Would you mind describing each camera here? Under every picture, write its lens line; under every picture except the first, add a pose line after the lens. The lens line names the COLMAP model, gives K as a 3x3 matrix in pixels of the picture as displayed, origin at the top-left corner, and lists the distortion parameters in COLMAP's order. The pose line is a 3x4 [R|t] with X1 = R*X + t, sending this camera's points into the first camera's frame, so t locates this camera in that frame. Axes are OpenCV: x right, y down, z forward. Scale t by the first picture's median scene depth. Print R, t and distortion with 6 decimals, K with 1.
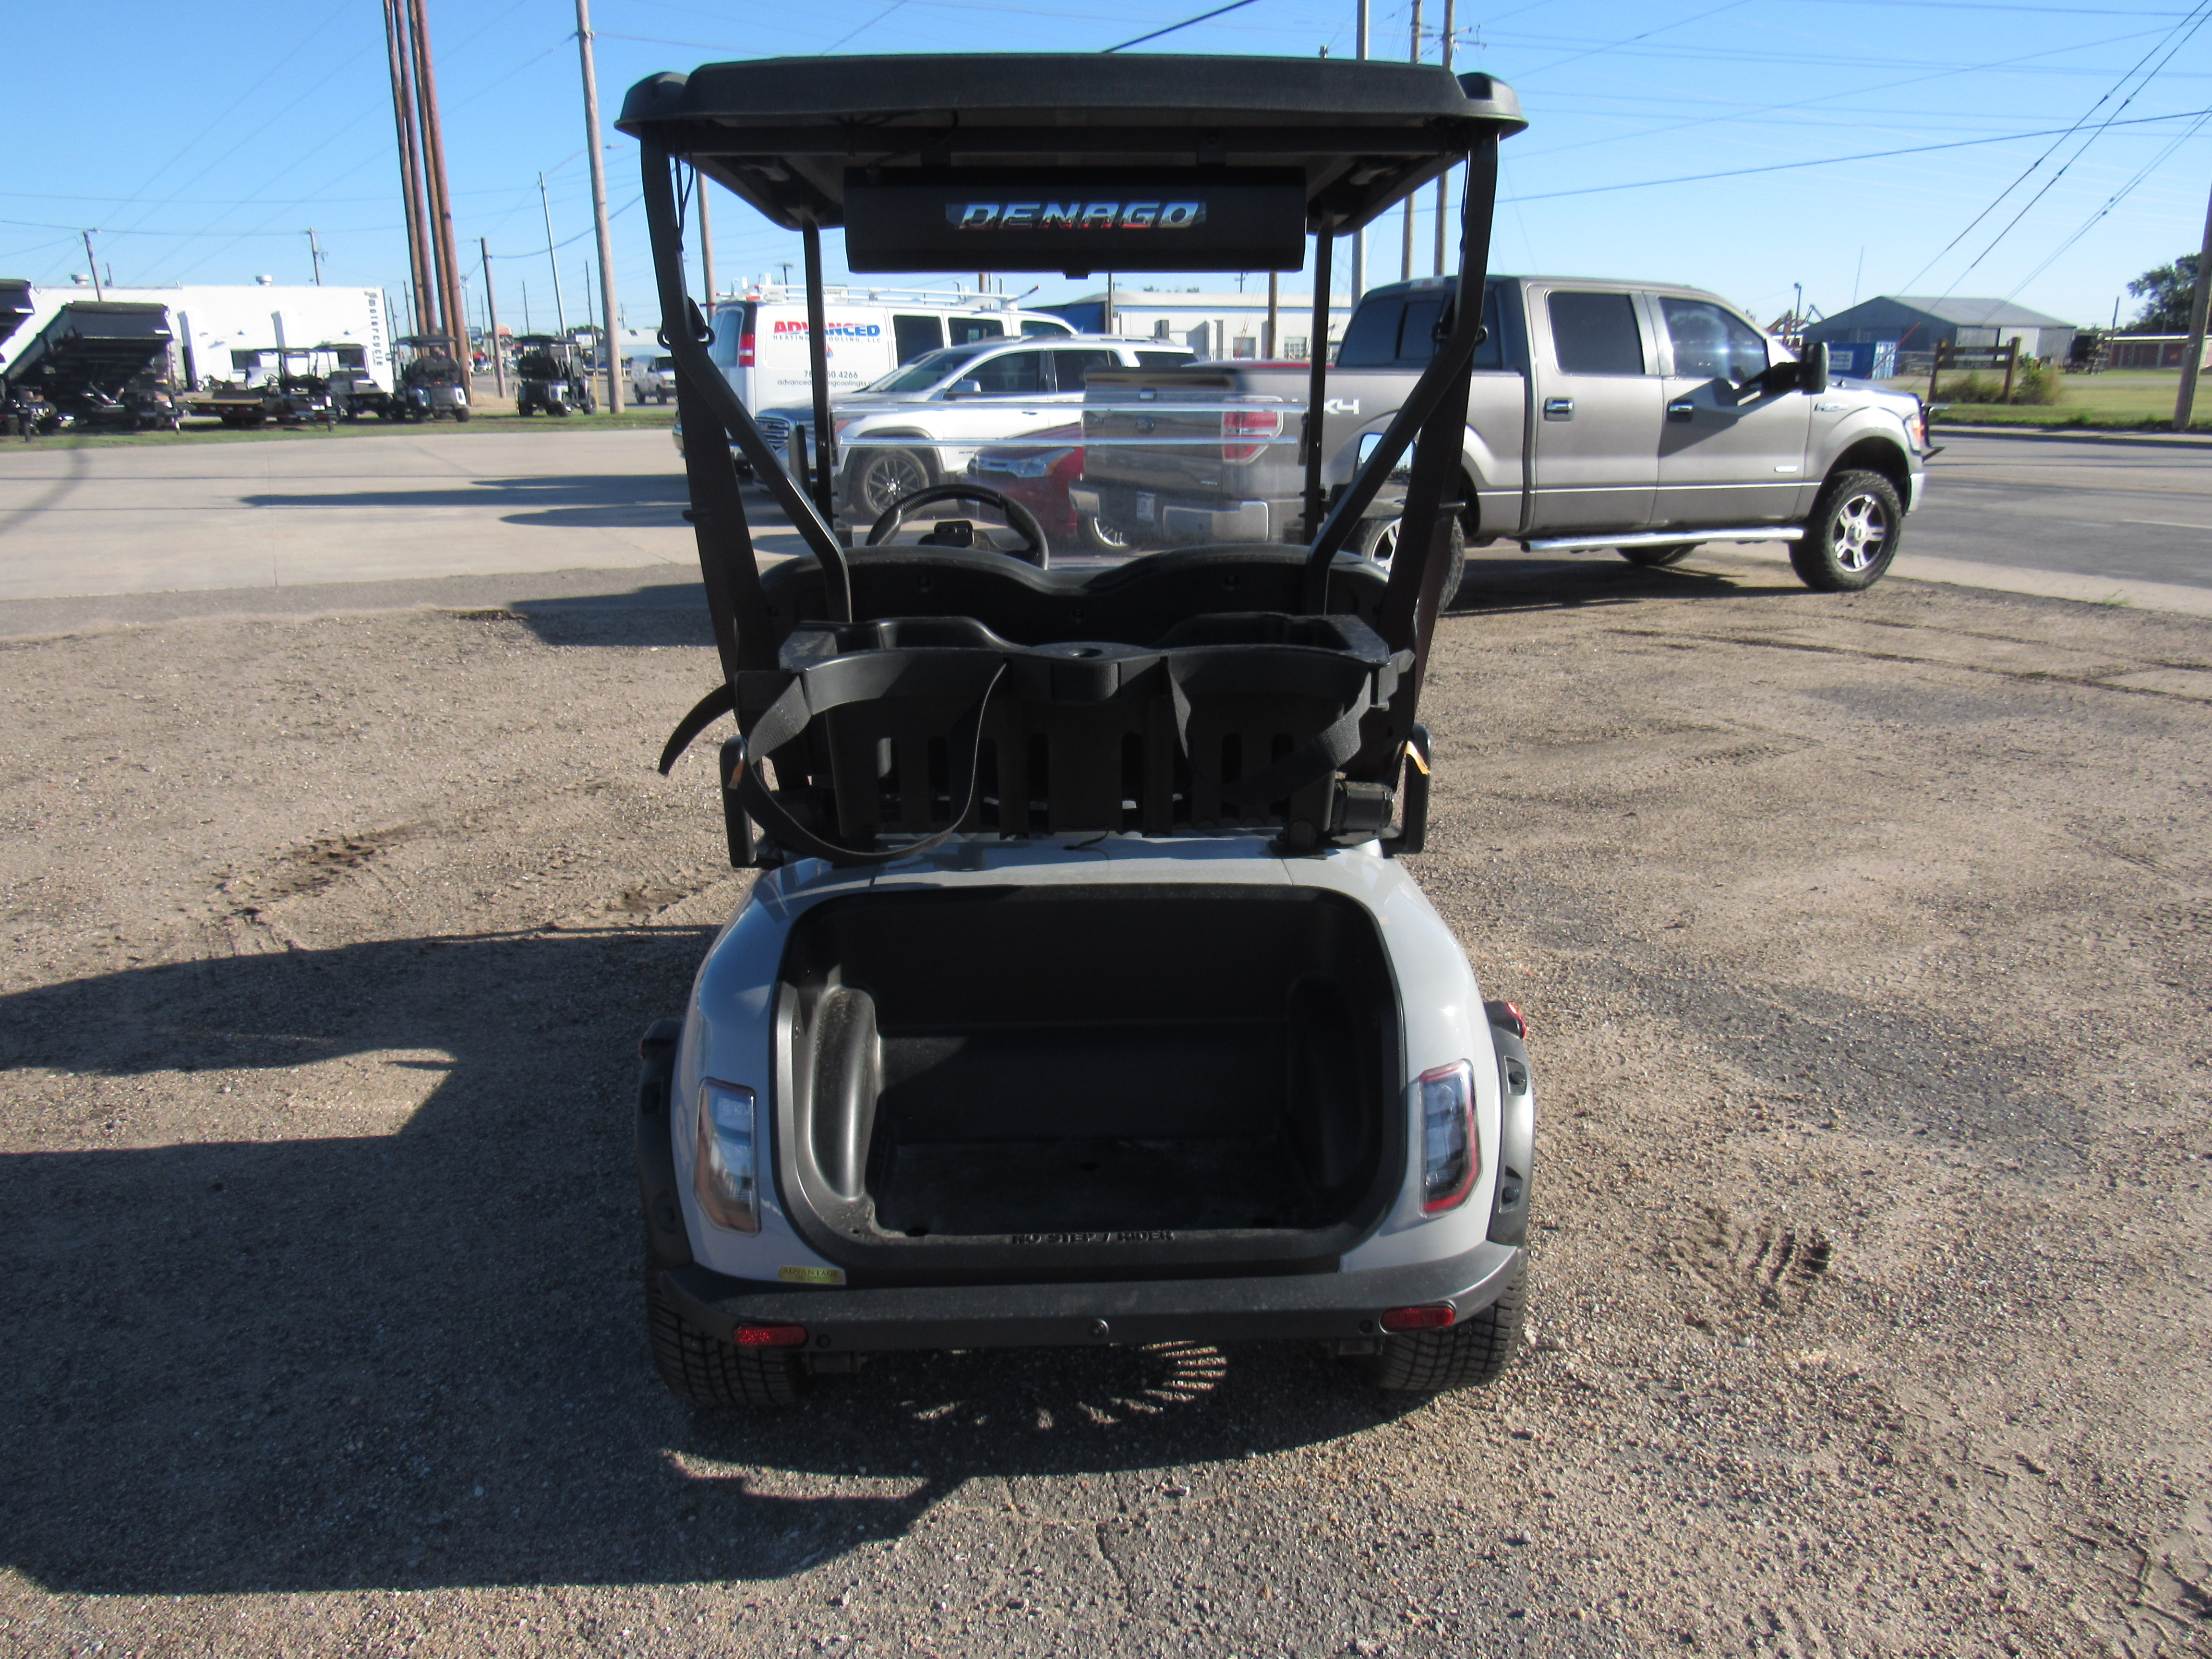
lens RADIAL K [[1576.6, 0, 1105.0], [0, 1576.6, 826.5], [0, 0, 1]] dist [-0.027134, 0.008003]
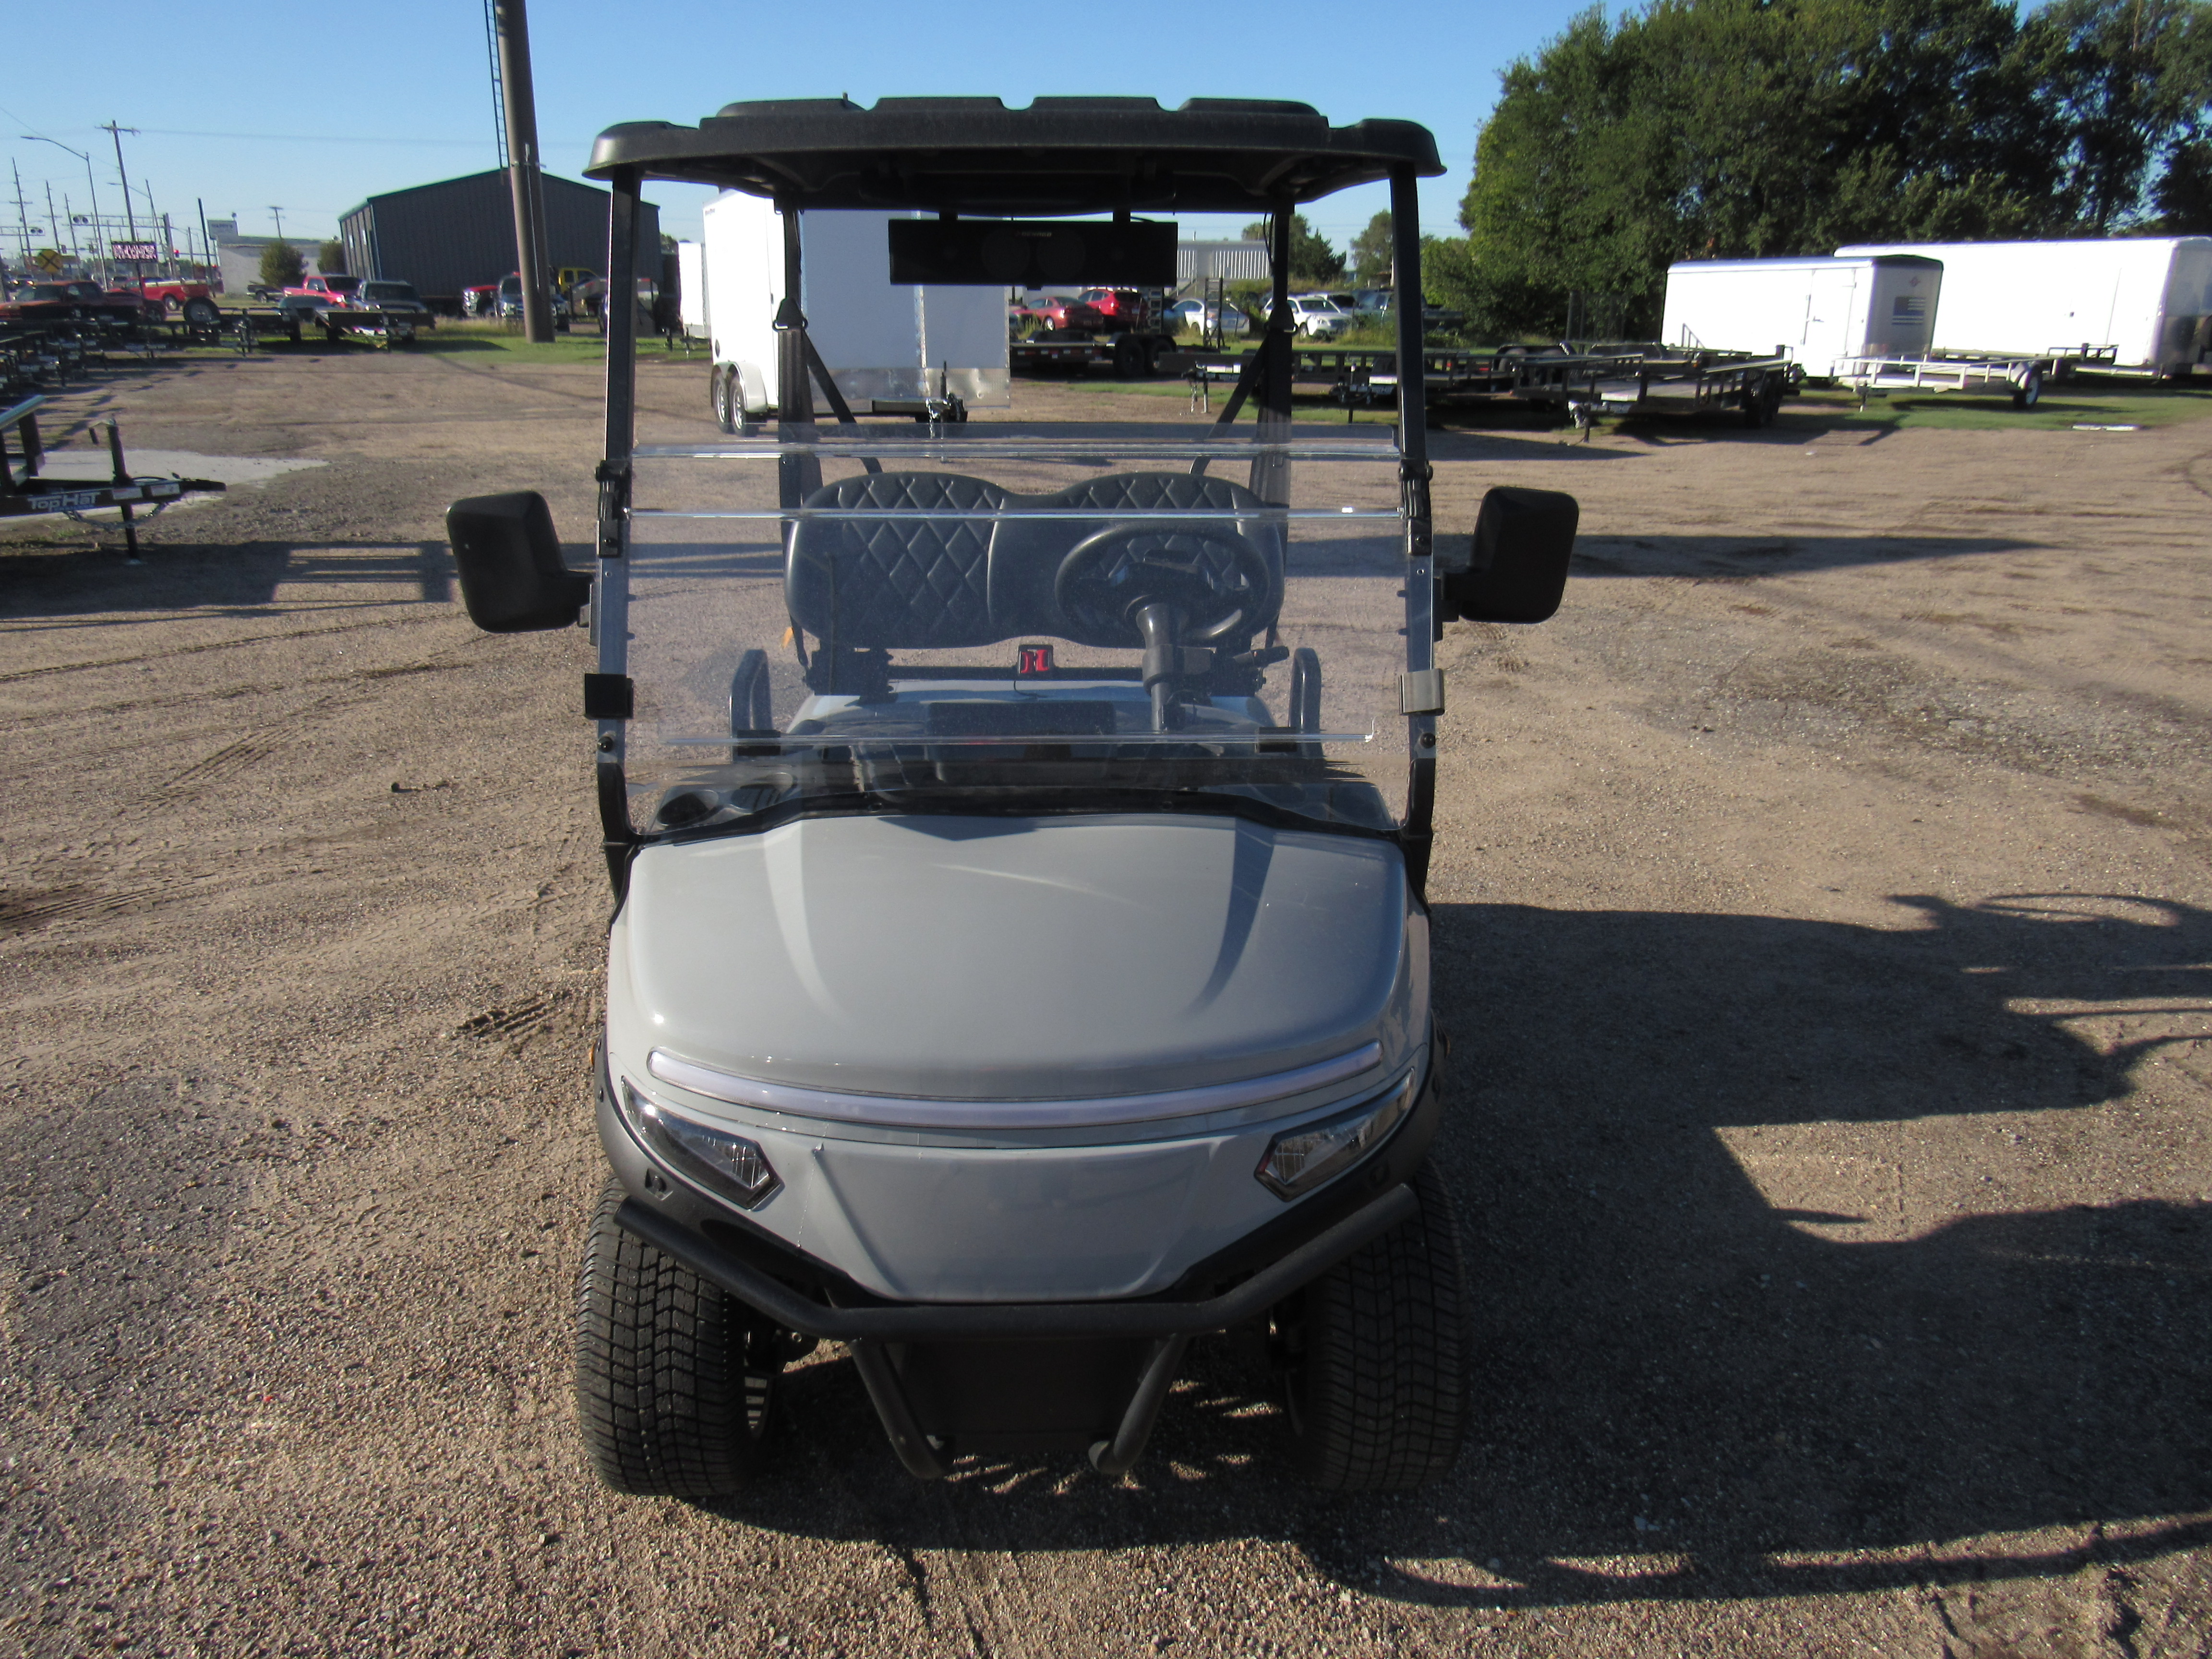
lens RADIAL K [[1576.6, 0, 1102.6], [0, 1576.6, 829.5], [0, 0, 1]] dist [-0.027134, 0.008003]
pose [[-0.999972, -0.005341, 0.005298, -0.047989], [-0.001315, 0.817522, 0.575895, -0.396224], [-0.007407, 0.575872, -0.817506, 1.261306]]
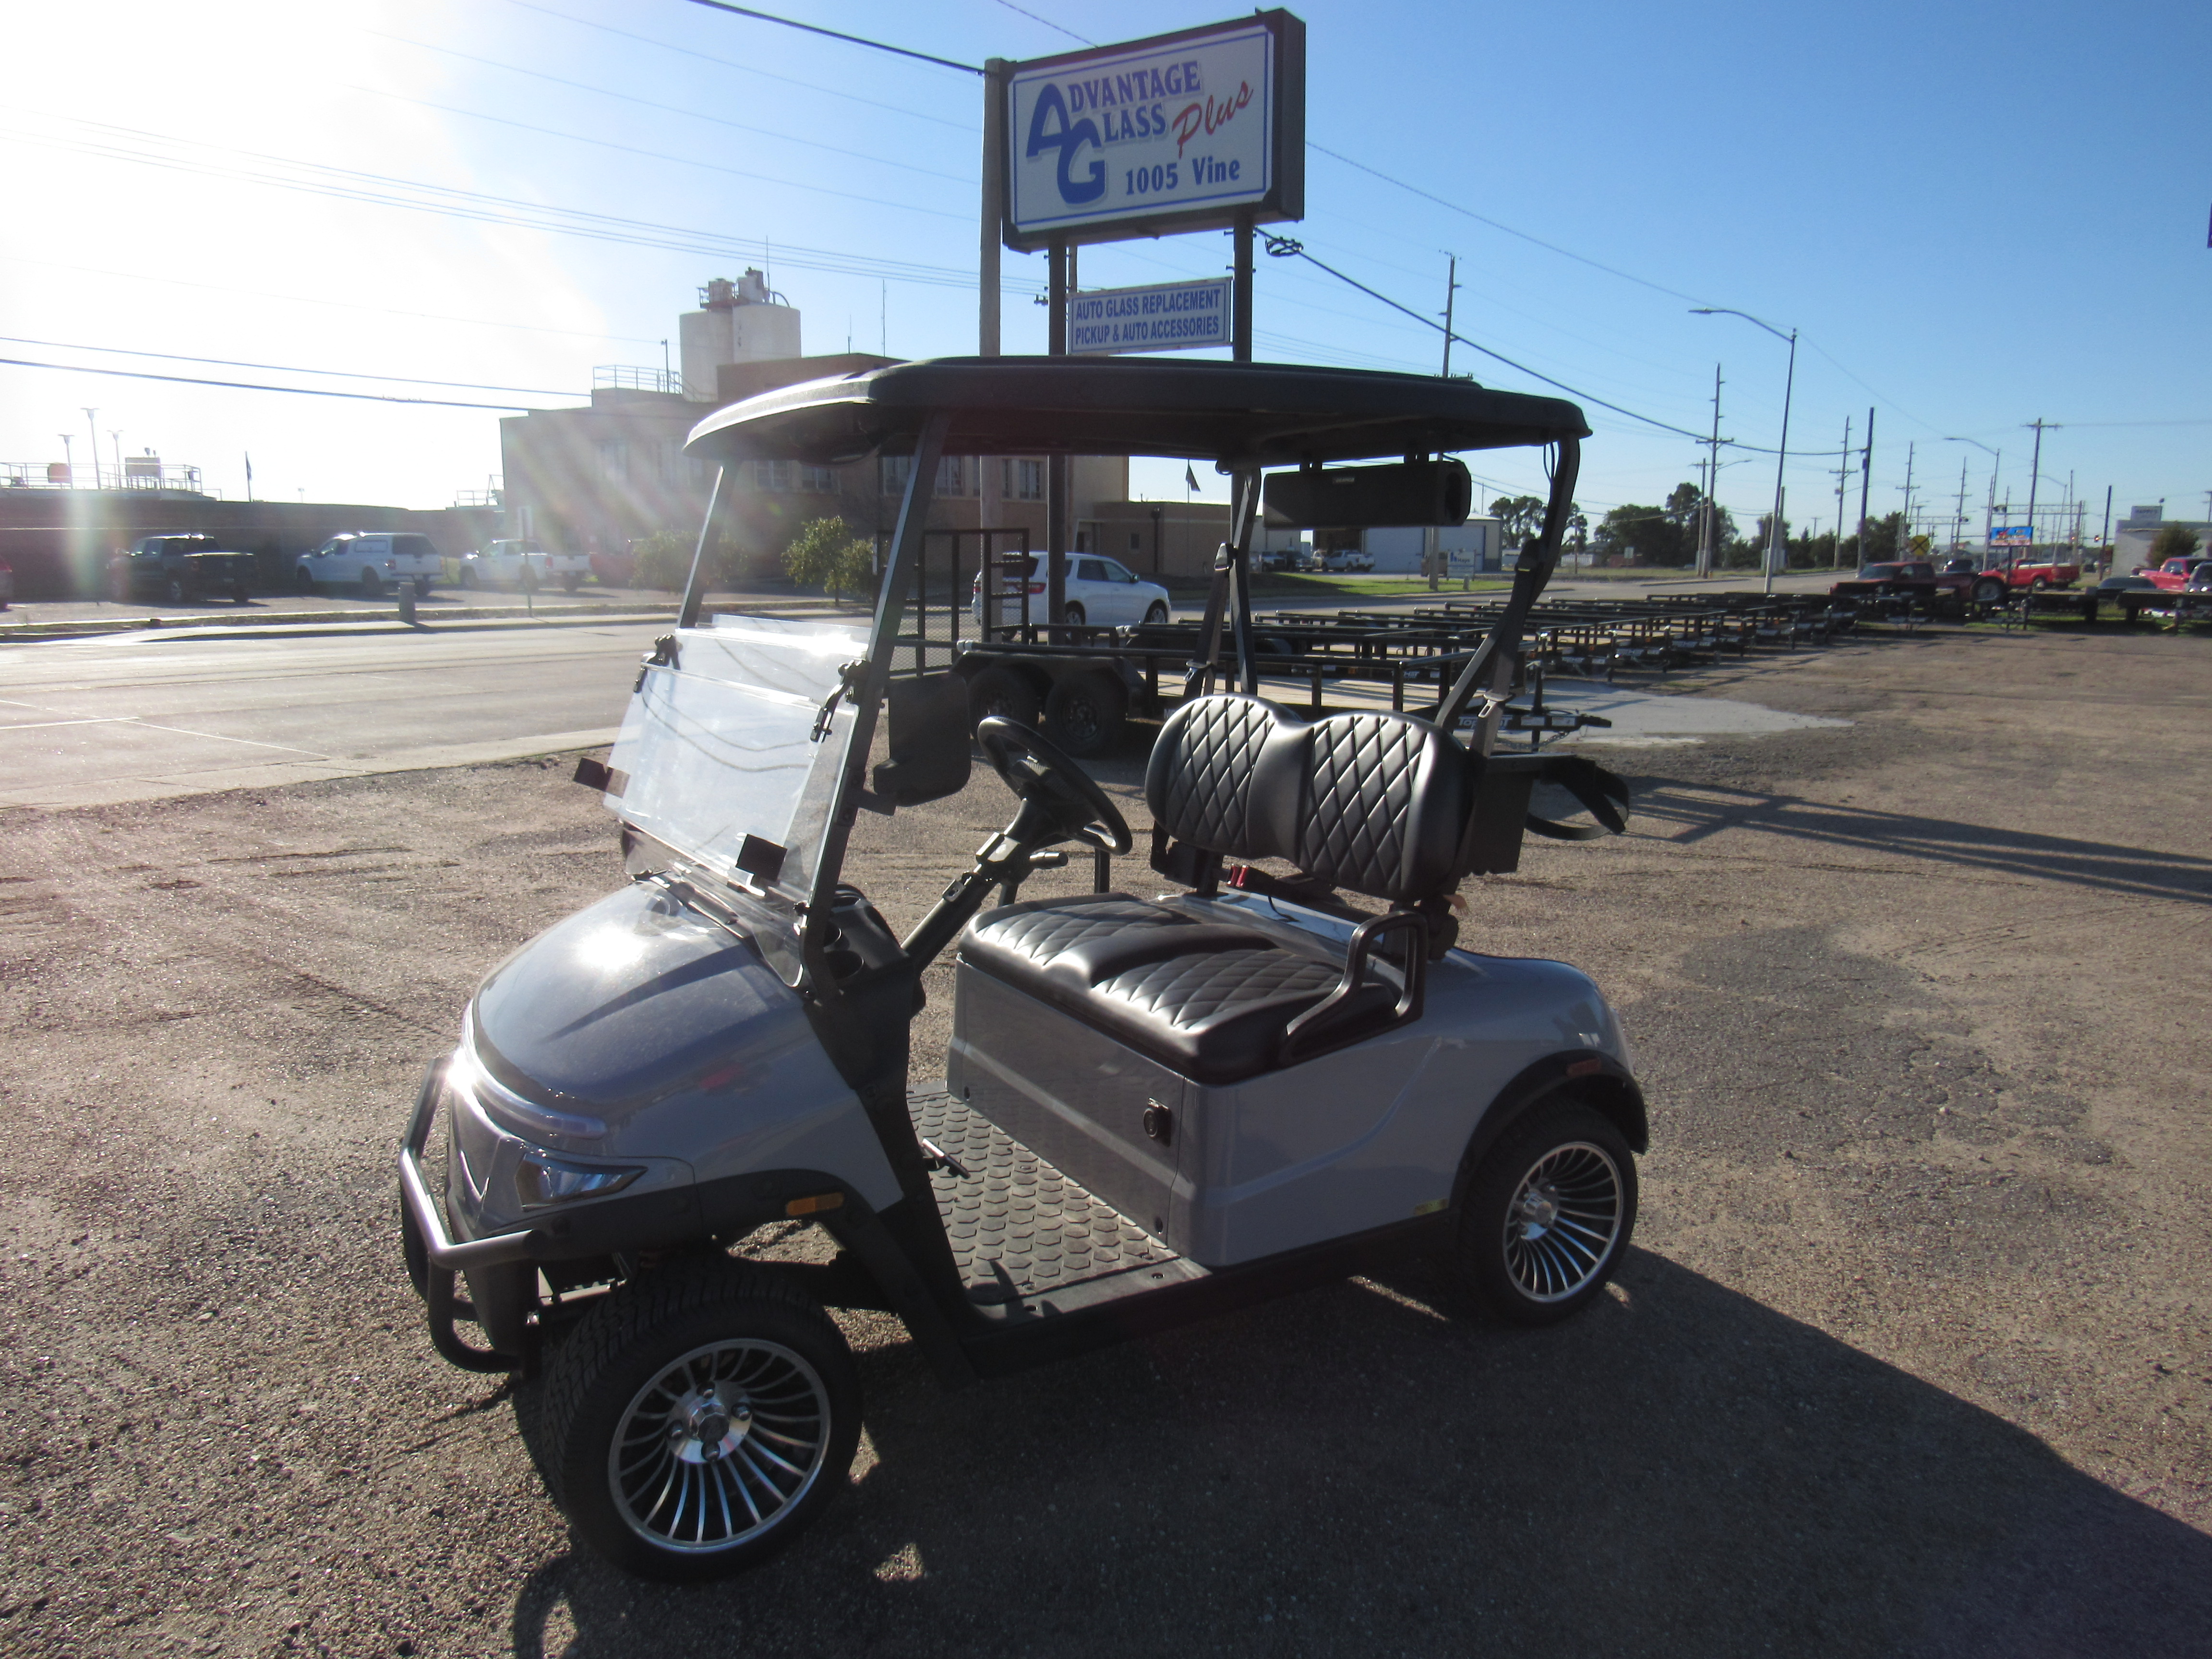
lens RADIAL K [[1576.6, 0, 1101.4], [0, 1576.6, 822.6], [0, 0, 1]] dist [-0.027134, 0.008003]
pose [[-0.471673, -0.139035, 0.870743, -0.658367], [0.245679, 0.927666, 0.281207, -0.288730], [-0.846857, 0.346561, -0.403397, 0.962433]]
